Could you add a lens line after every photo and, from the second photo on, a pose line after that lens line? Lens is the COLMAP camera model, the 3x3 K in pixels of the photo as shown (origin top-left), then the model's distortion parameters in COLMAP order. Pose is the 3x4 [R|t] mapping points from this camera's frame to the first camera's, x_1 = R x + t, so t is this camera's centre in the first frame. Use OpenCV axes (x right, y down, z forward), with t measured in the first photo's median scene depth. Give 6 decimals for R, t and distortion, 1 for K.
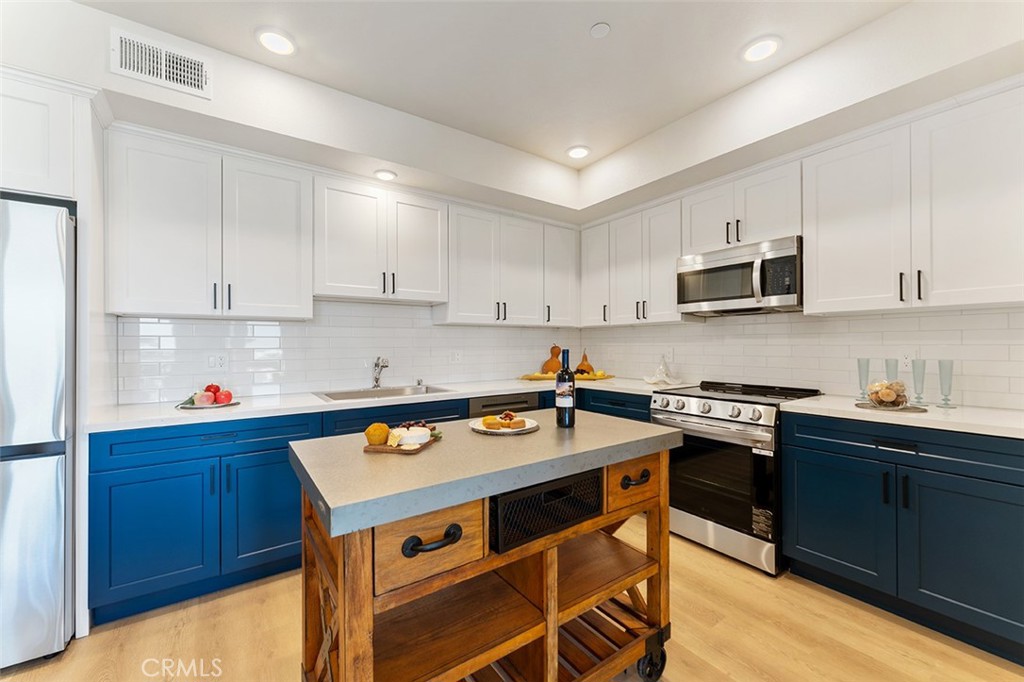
lens RADIAL K [[408.7, 0, 512.0], [0, 408.7, 341.0], [0, 0, 1]] dist [-0.002785, -0.000390]
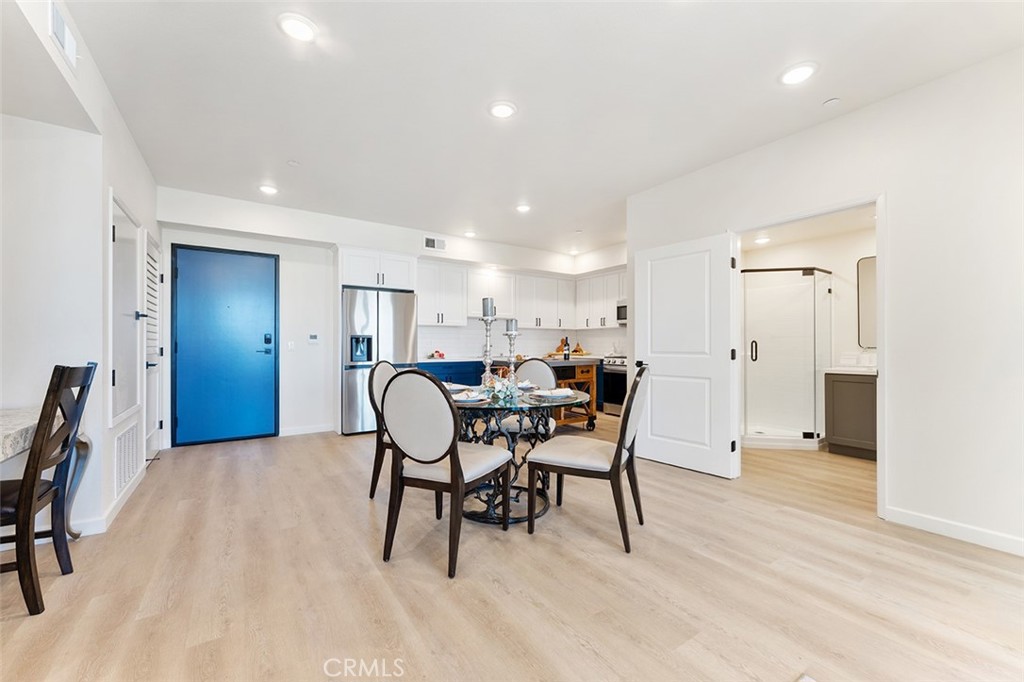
lens RADIAL K [[408.7, 0, 512.0], [0, 408.7, 341.0], [0, 0, 1]] dist [-0.002785, -0.000390]
pose [[0.999824, 0.005443, -0.017944, -0.134696], [-0.005506, 0.999979, -0.003478, 0.037775], [0.017925, 0.003576, 0.999833, -1.242985]]
